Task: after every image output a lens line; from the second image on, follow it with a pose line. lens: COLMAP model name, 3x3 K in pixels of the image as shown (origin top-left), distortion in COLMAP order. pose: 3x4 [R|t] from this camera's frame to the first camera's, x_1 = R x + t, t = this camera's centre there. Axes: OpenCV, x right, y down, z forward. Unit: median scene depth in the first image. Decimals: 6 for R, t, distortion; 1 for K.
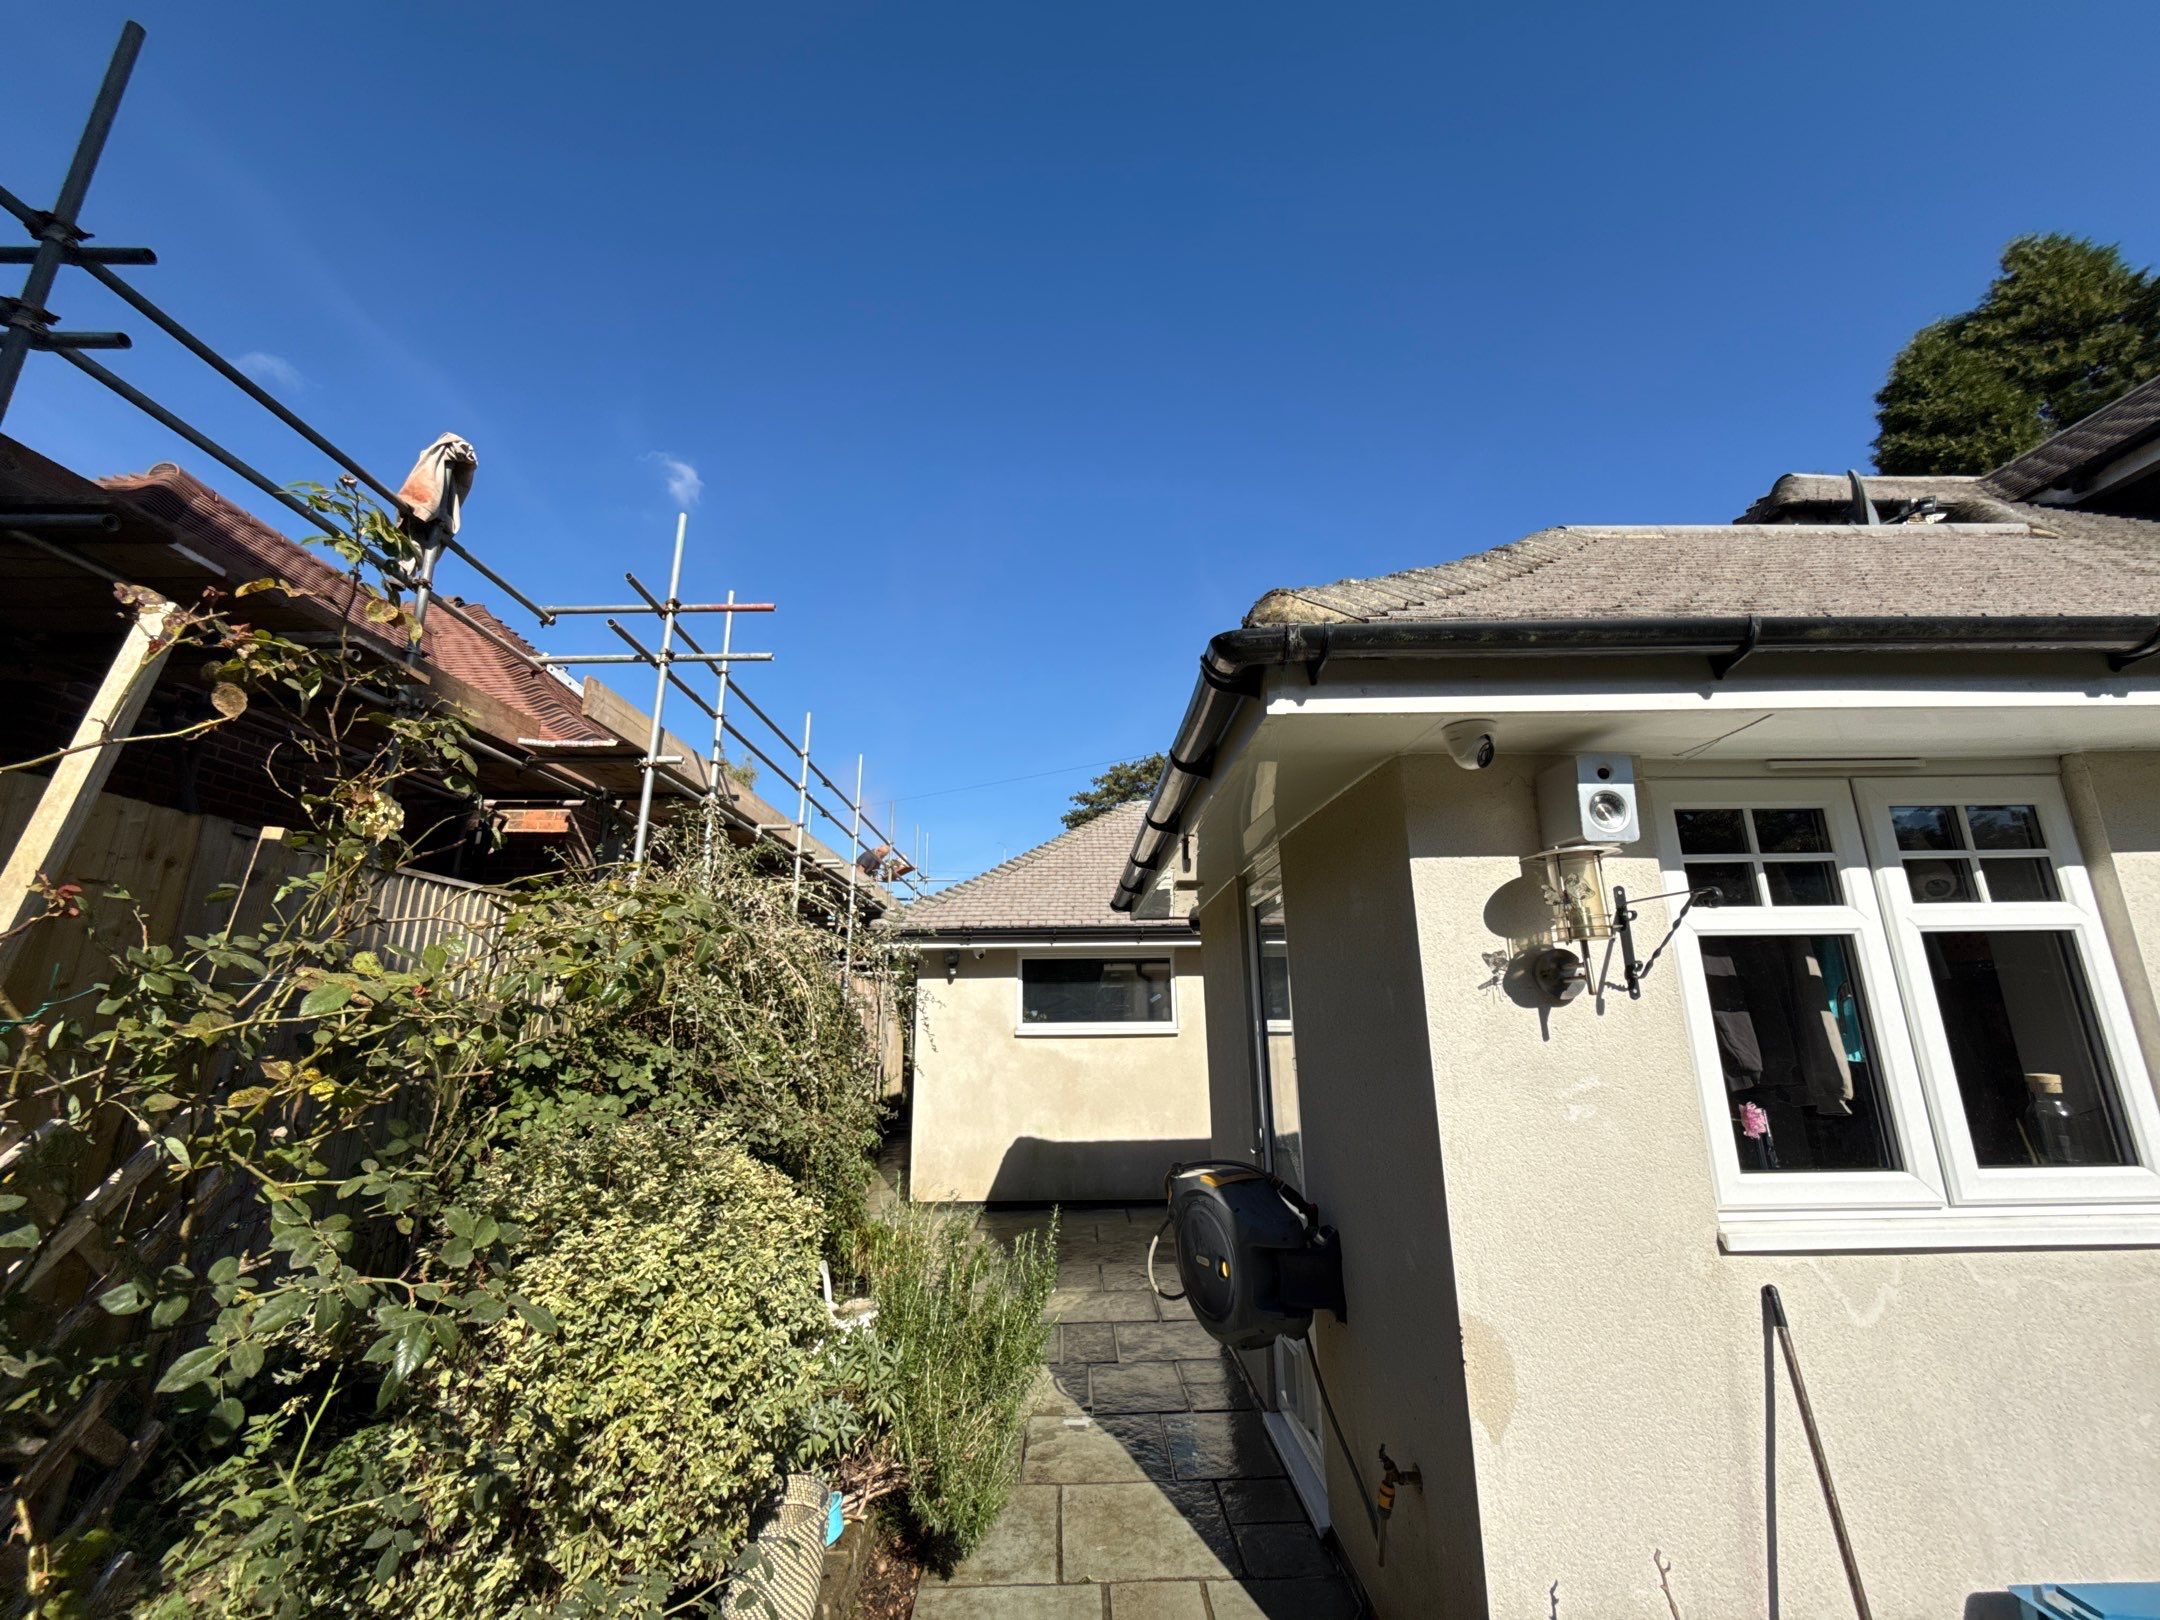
lens RADIAL K [[868.9, 0, 1077.2], [0, 868.9, 803.7], [0, 0, 1]] dist [0.000567, 0.000077]
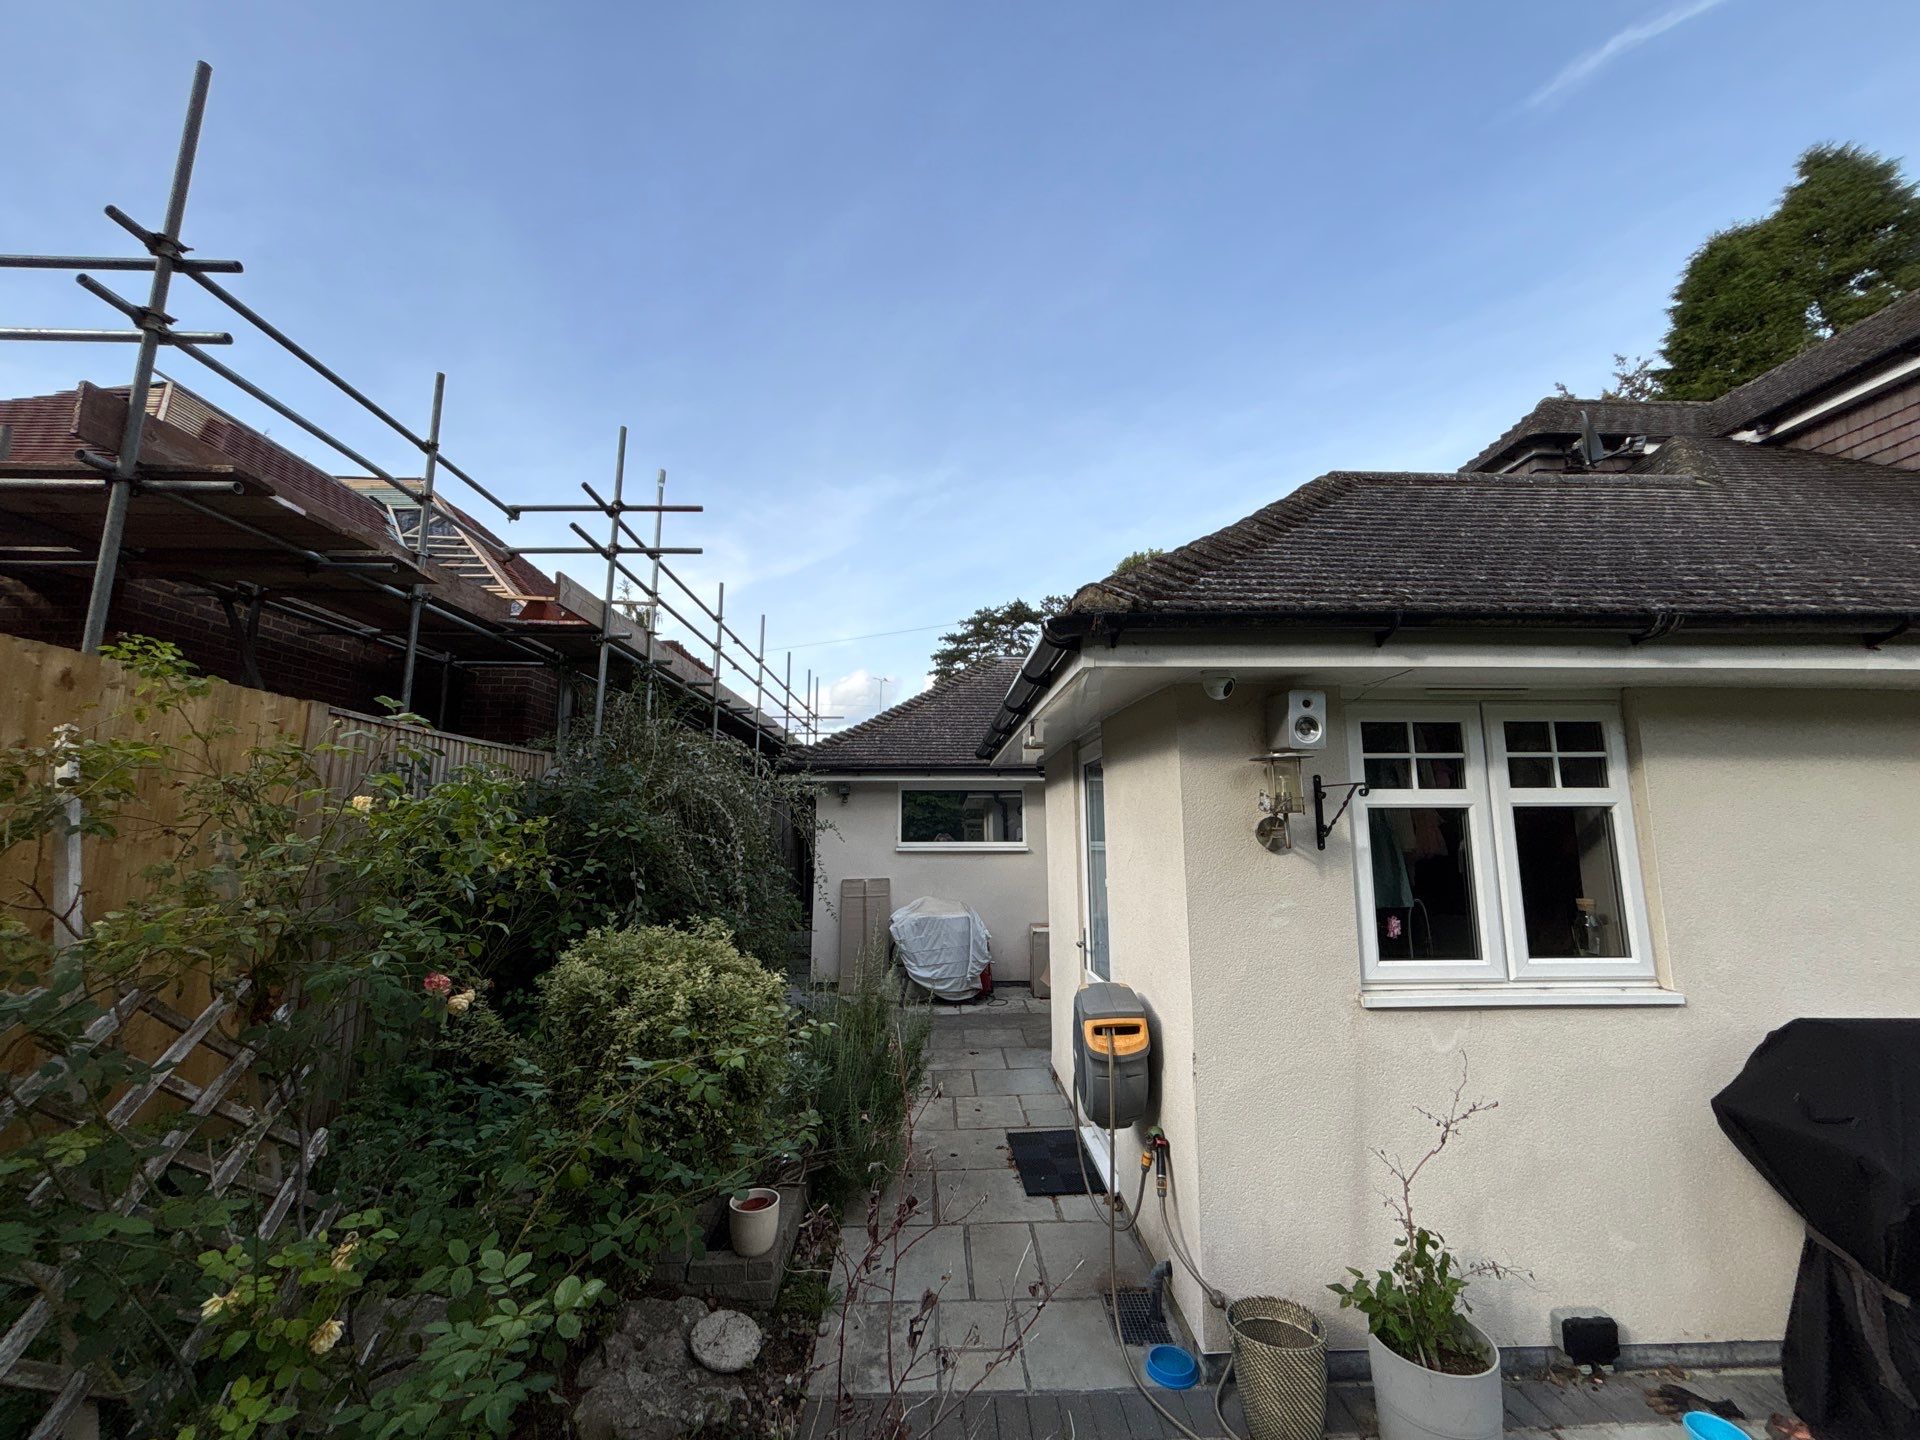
lens RADIAL K [[776.5, 0, 960.5], [0, 776.5, 711.9], [0, 0, 1]] dist [0.000725, 0.000131]
pose [[0.999708, 0.012166, 0.020879, -0.018225], [-0.014016, 0.995765, 0.090862, -0.122328], [-0.019685, -0.091128, 0.995645, -0.299211]]
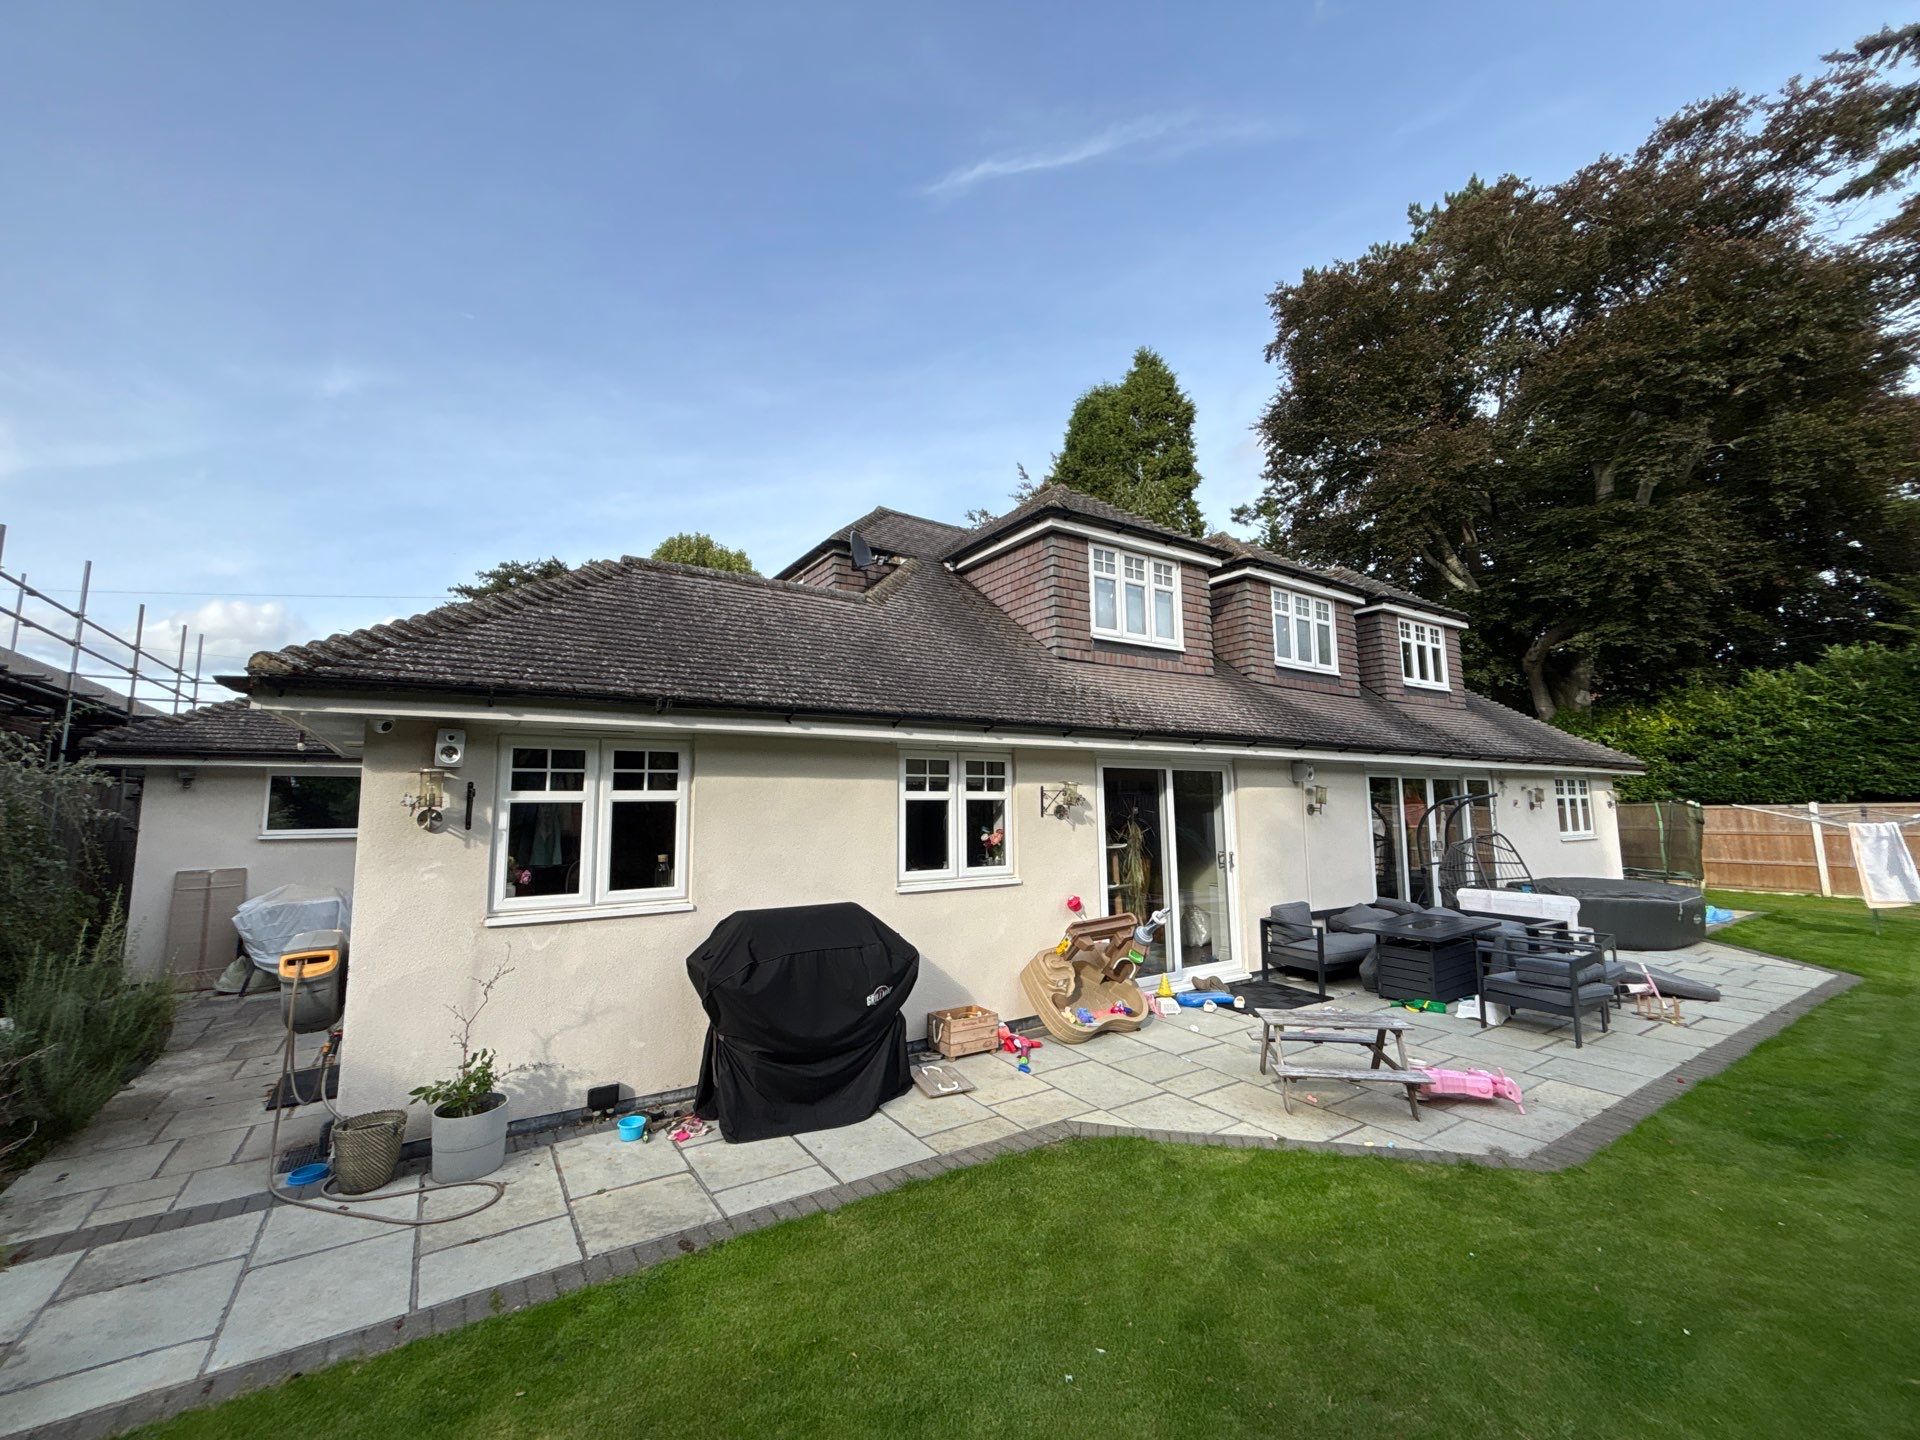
lens RADIAL K [[776.5, 0, 960.5], [0, 776.5, 711.9], [0, 0, 1]] dist [0.000725, 0.000131]
pose [[0.838460, 0.070521, 0.540381, 0.557311], [-0.130702, 0.988673, 0.073774, -0.400767], [-0.529057, -0.132485, 0.838180, -1.363061]]
